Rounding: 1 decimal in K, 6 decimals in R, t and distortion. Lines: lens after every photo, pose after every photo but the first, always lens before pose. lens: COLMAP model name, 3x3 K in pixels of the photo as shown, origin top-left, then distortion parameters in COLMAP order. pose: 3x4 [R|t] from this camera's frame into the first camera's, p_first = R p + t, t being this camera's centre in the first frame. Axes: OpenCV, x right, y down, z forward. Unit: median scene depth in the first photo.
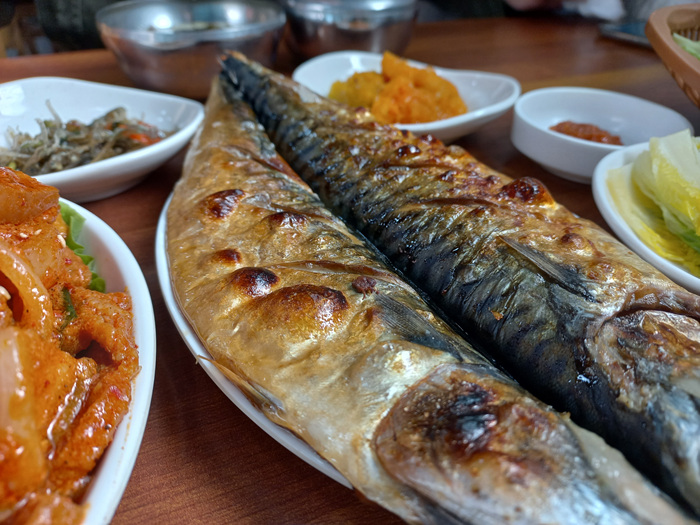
lens RADIAL K [[533.1, 0, 350.0], [0, 533.1, 262.5], [0, 0, 1]] dist [0.053902, -0.110698]
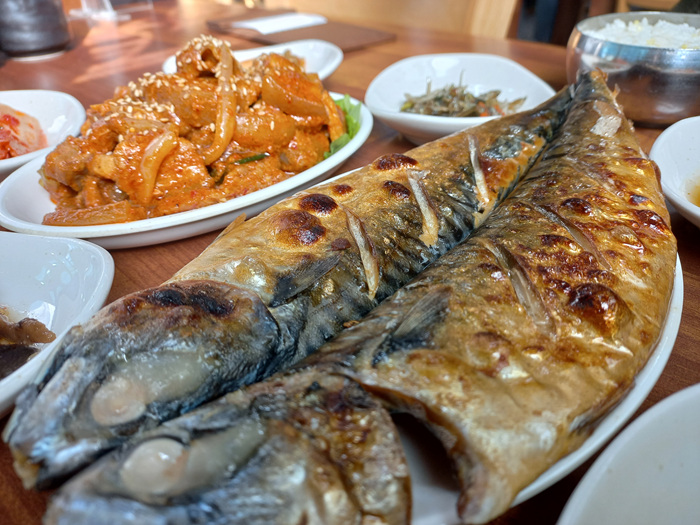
lens RADIAL K [[525.2, 0, 350.0], [0, 525.2, 262.5], [0, 0, 1]] dist [-0.003167, -0.000985]
pose [[0.349073, 0.509057, -0.786772, 0.783443], [-0.510326, 0.807433, 0.296005, -0.226098], [0.785949, 0.298182, 0.541638, 0.334305]]
